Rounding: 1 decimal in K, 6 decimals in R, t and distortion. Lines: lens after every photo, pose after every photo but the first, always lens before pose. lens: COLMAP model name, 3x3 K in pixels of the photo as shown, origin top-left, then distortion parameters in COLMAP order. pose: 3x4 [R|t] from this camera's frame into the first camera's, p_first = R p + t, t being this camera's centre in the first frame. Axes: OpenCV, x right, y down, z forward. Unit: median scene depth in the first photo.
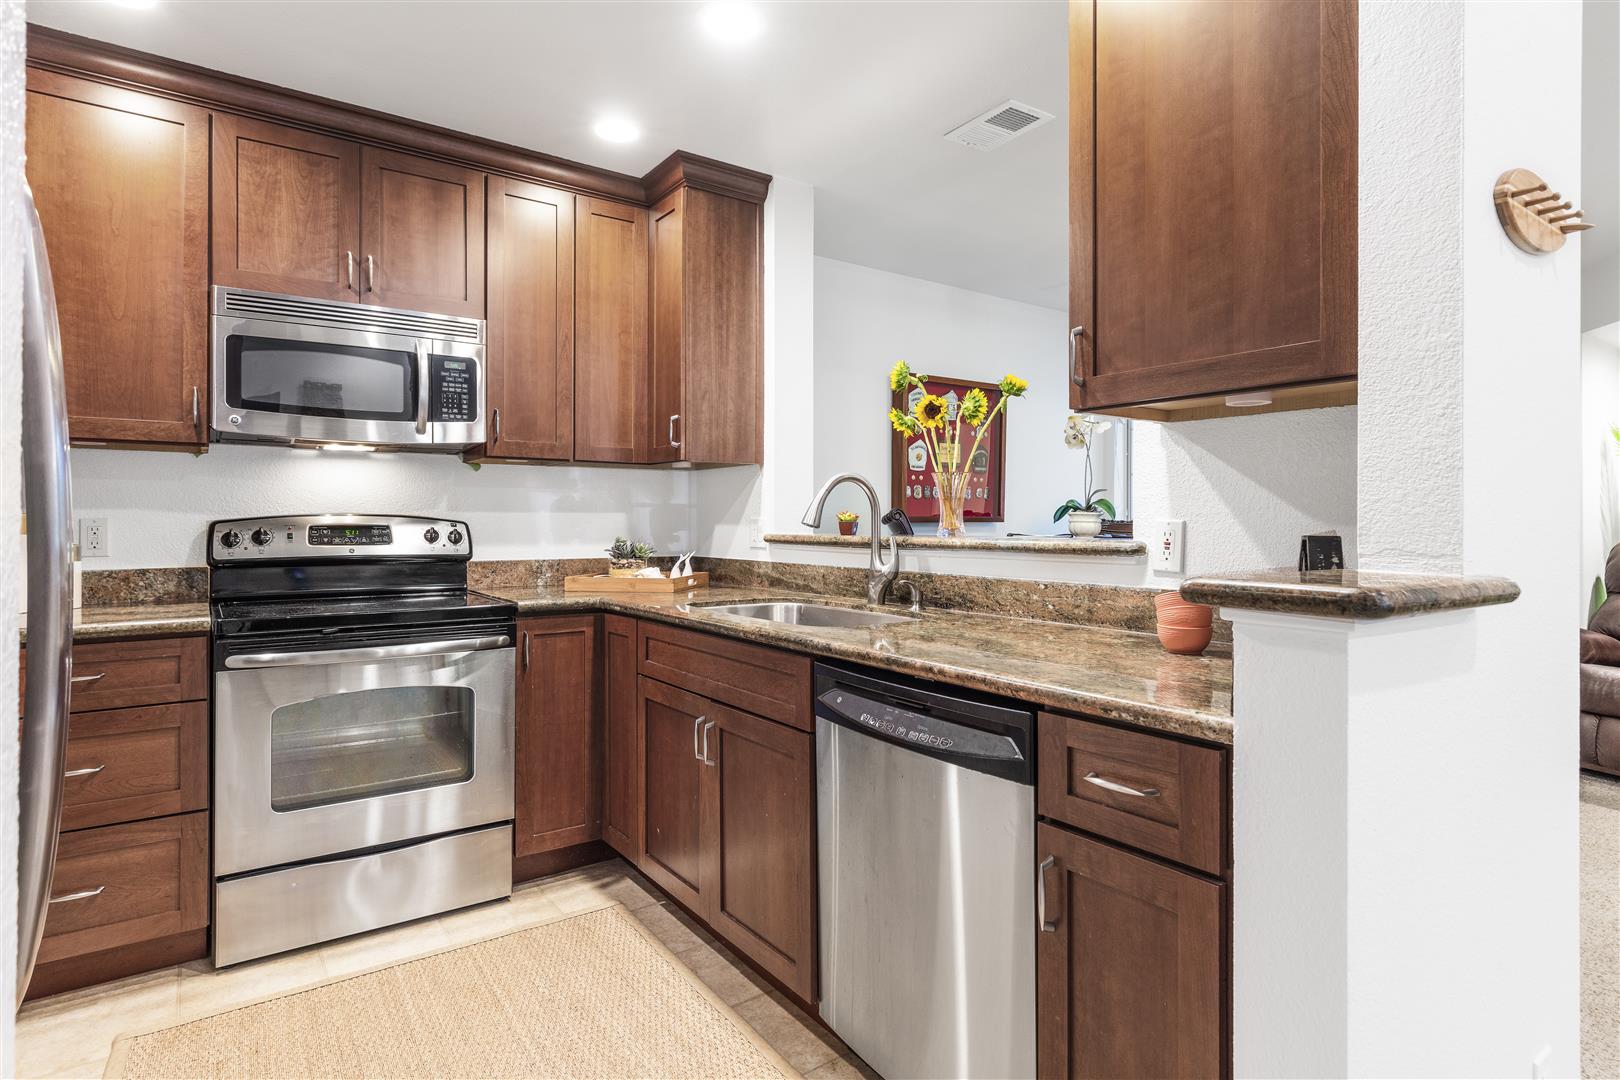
lens RADIAL K [[868.9, 0, 825.0], [0, 868.9, 517.4], [0, 0, 1]] dist [-0.002912, -0.000801]
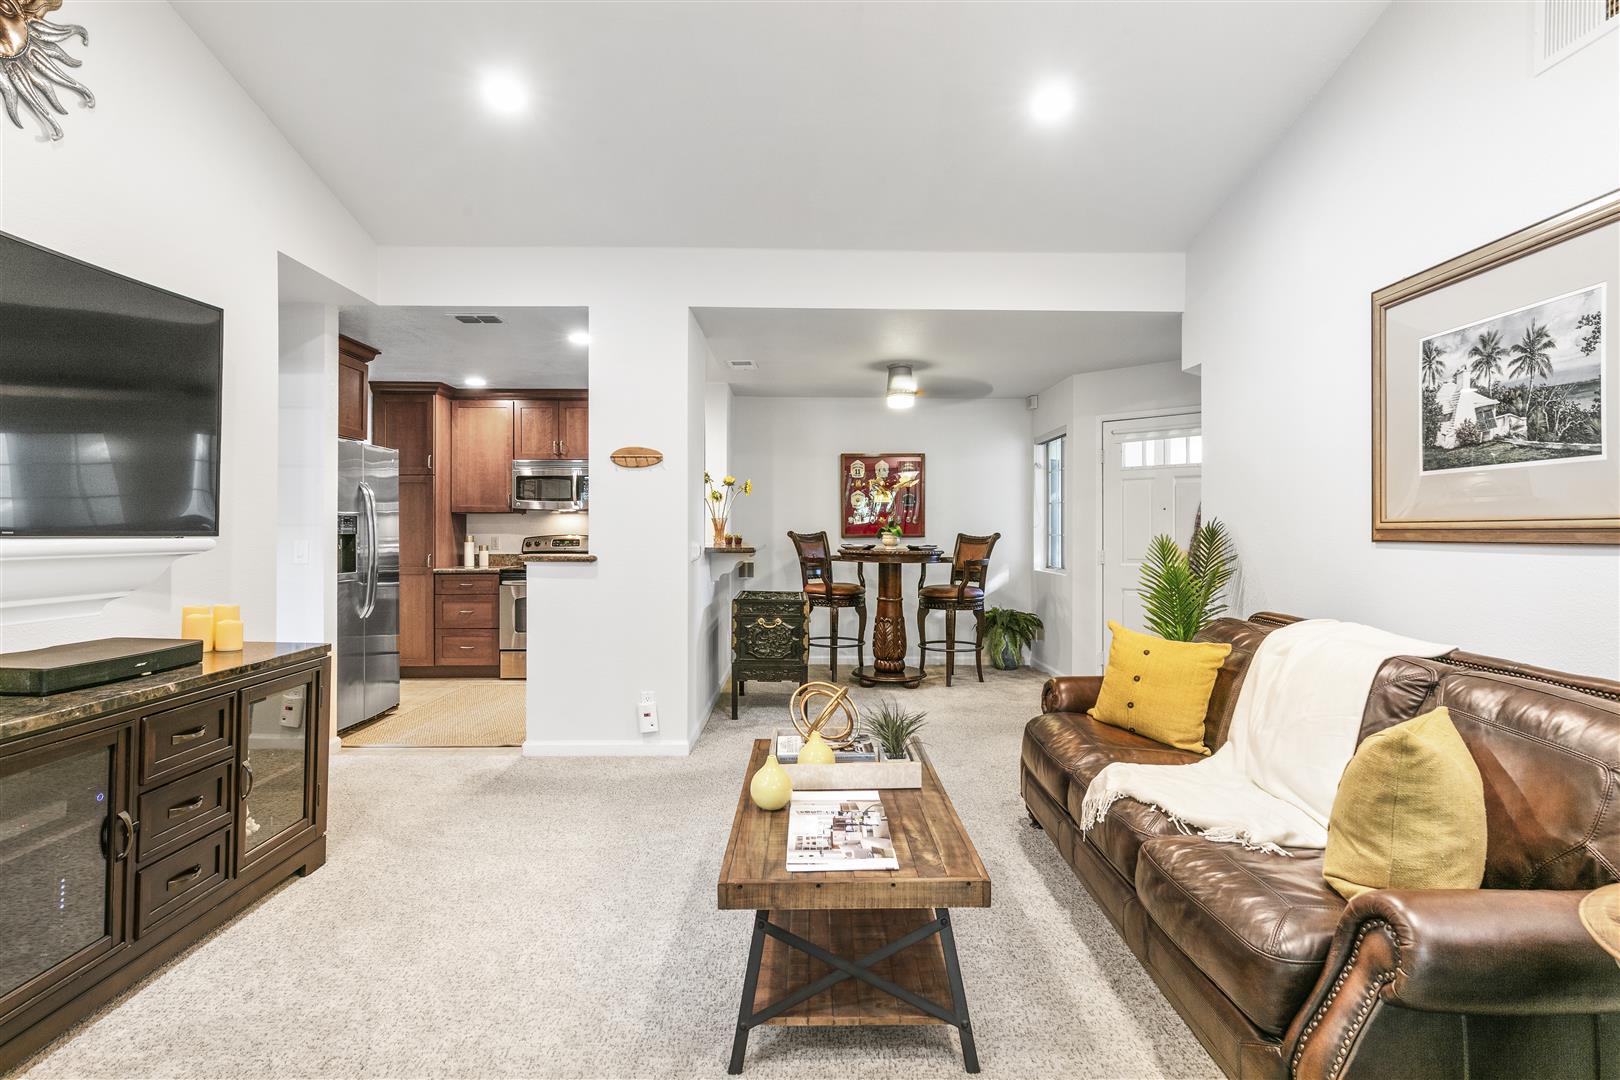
lens RADIAL K [[807.9, 0, 810.7], [0, 807.9, 526.5], [0, 0, 1]] dist [-0.002702, 0.001182]
pose [[0.810611, -0.005438, -0.585560, 1.623731], [0.004219, 0.999985, -0.003446, -0.020049], [0.585570, 0.000323, 0.810622, -0.611943]]
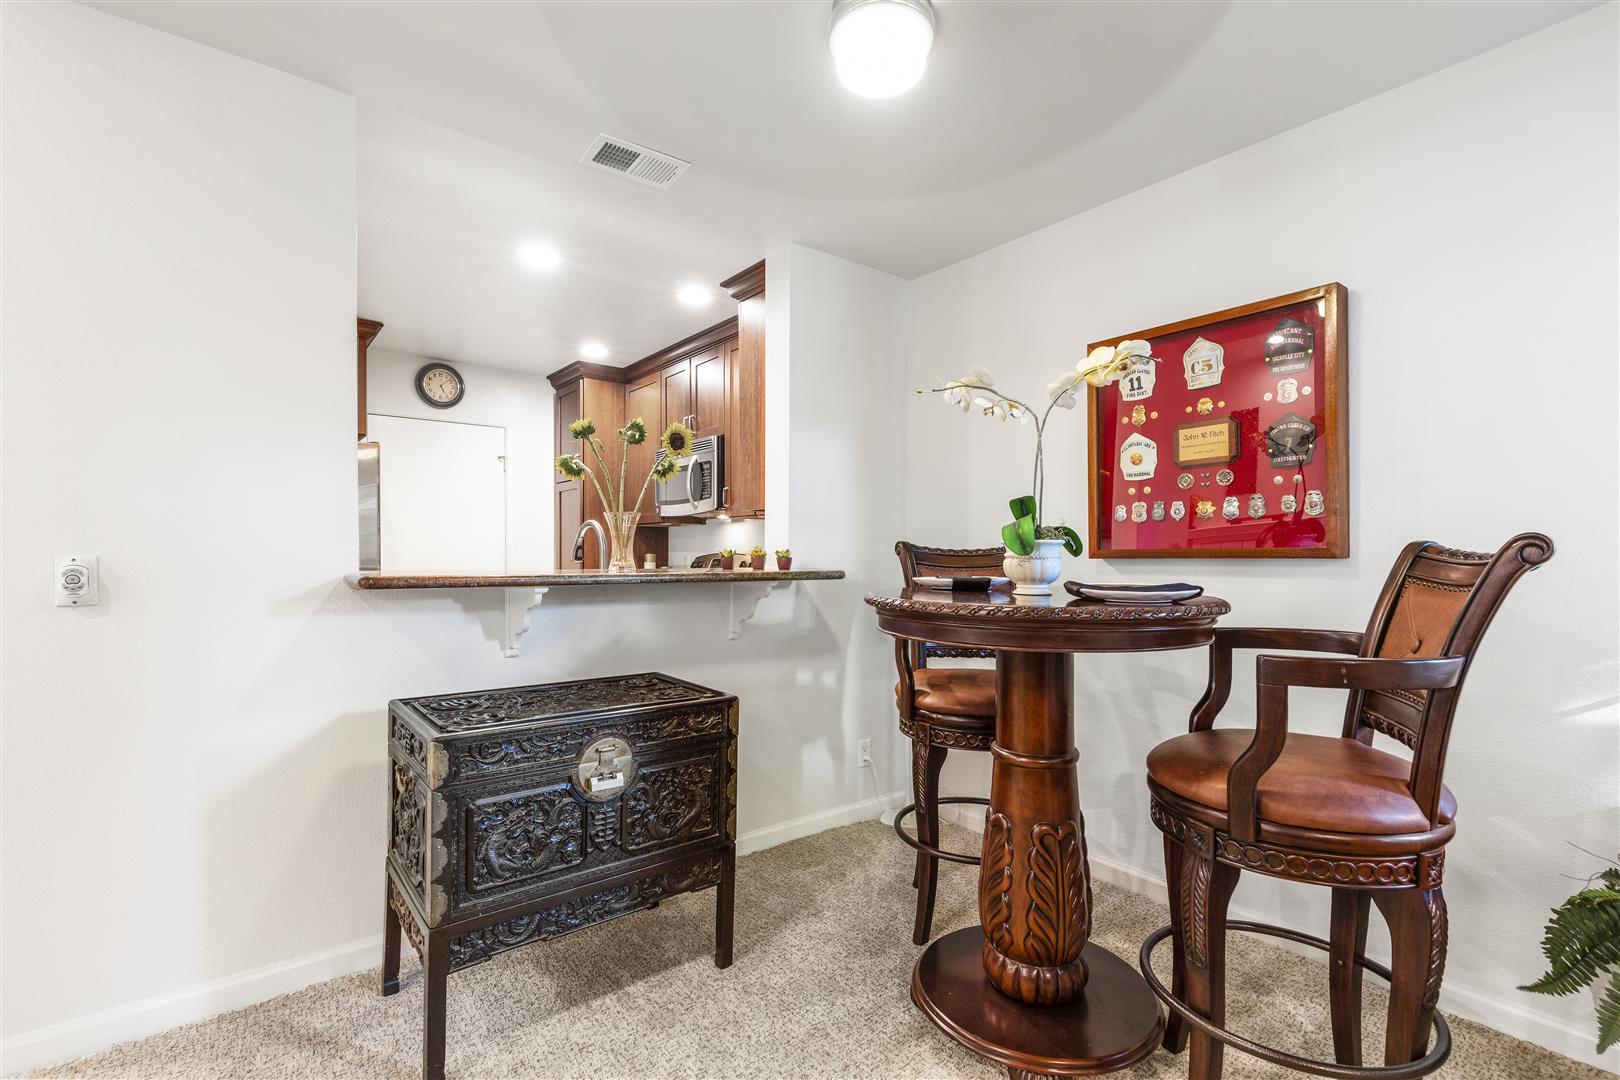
lens RADIAL K [[731.1, 0, 817.4], [0, 731.1, 561.4], [0, 0, 1]] dist [0.010096, -0.000164]
pose [[0.038855, 0.010361, -0.999191, 1.088010], [0.003425, 0.999939, 0.010502, 0.002419], [0.999239, -0.003830, 0.038817, 1.216320]]
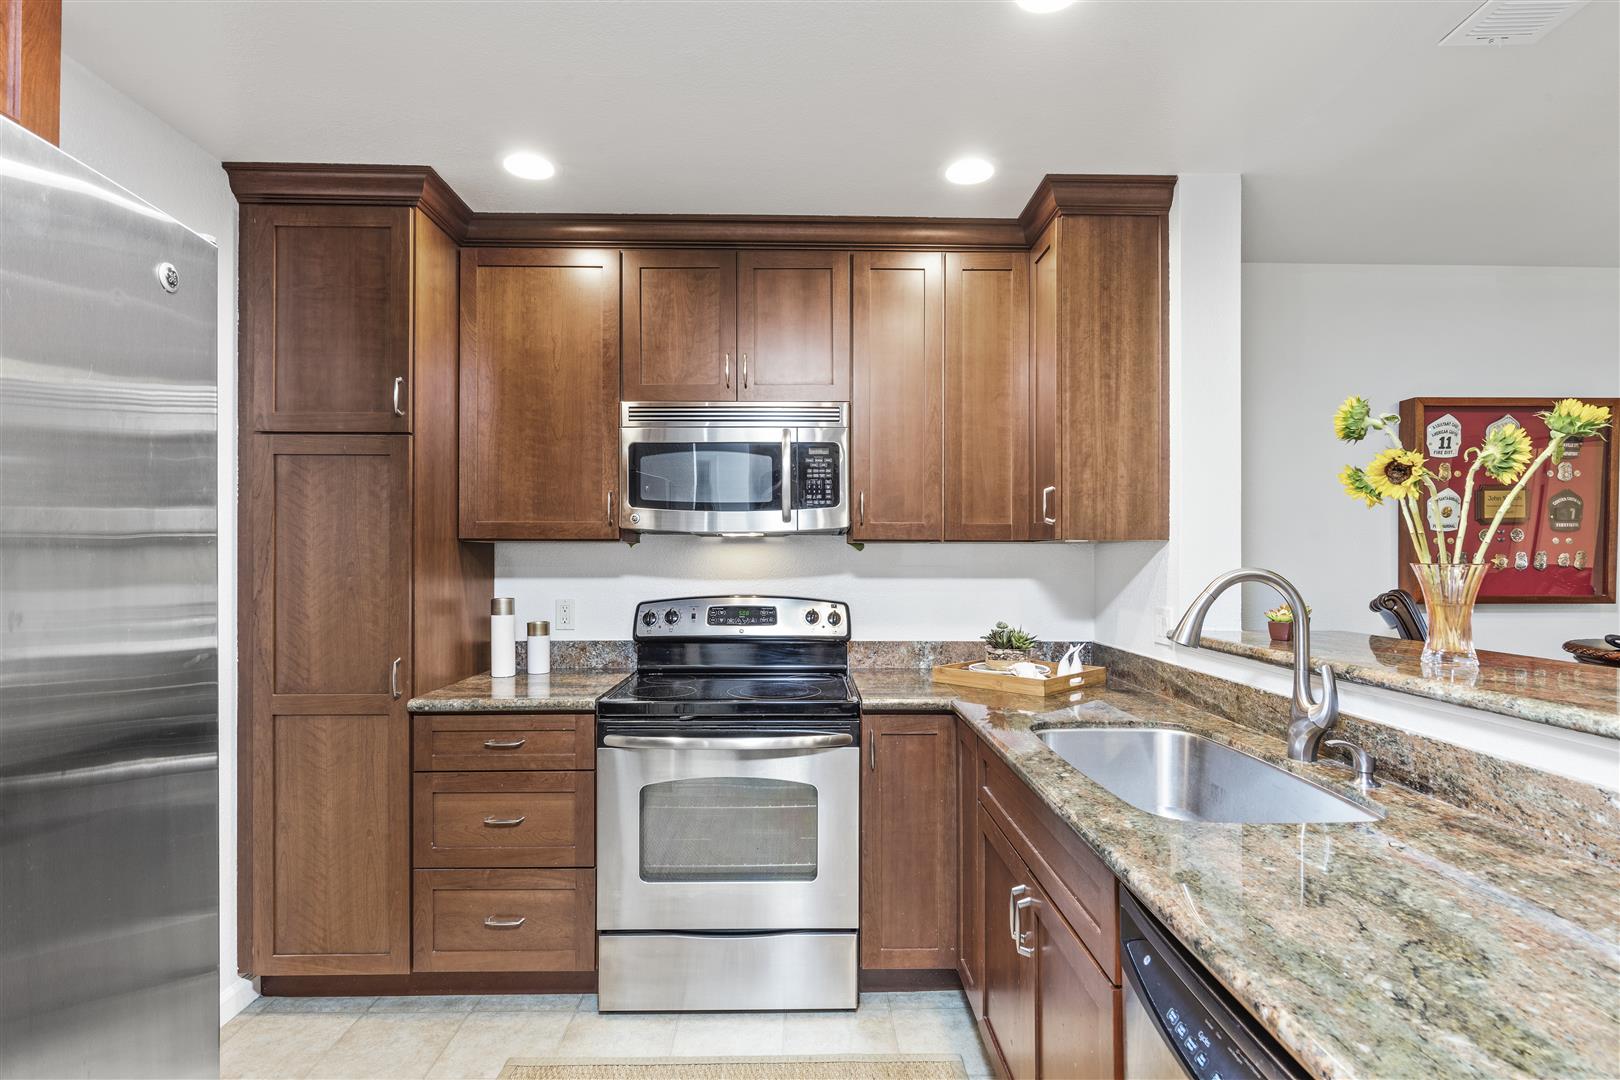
lens RADIAL K [[807.9, 0, 808.7], [0, 807.9, 552.0], [0, 0, 1]] dist [-0.002702, 0.001182]
pose [[0.815772, -0.003608, -0.578362, 0.105576], [0.001951, 0.999992, -0.003485, -0.058712], [0.578370, 0.001715, 0.815773, 0.248279]]
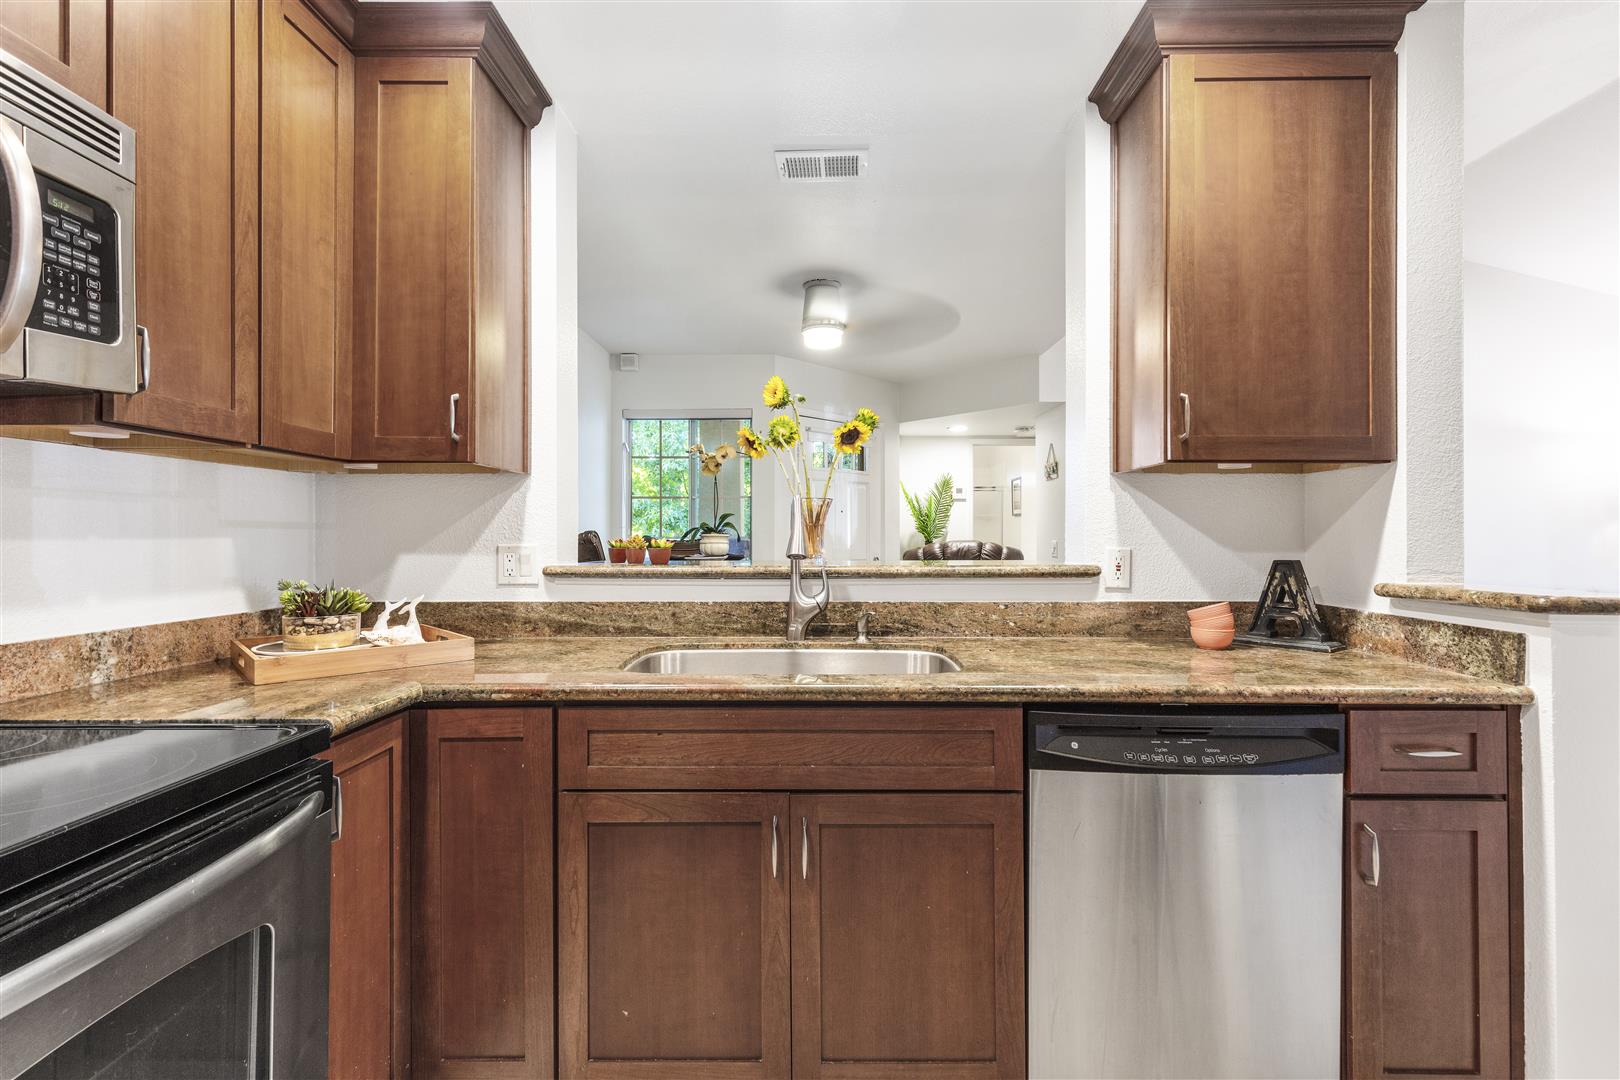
lens RADIAL K [[731.1, 0, 817.5], [0, 731.1, 530.7], [0, 0, 1]] dist [0.010096, -0.000164]
pose [[0.588738, 0.001796, 0.808322, -0.530296], [-0.003513, 0.999994, 0.000337, -0.015402], [-0.808316, -0.003038, 0.588741, 0.506208]]
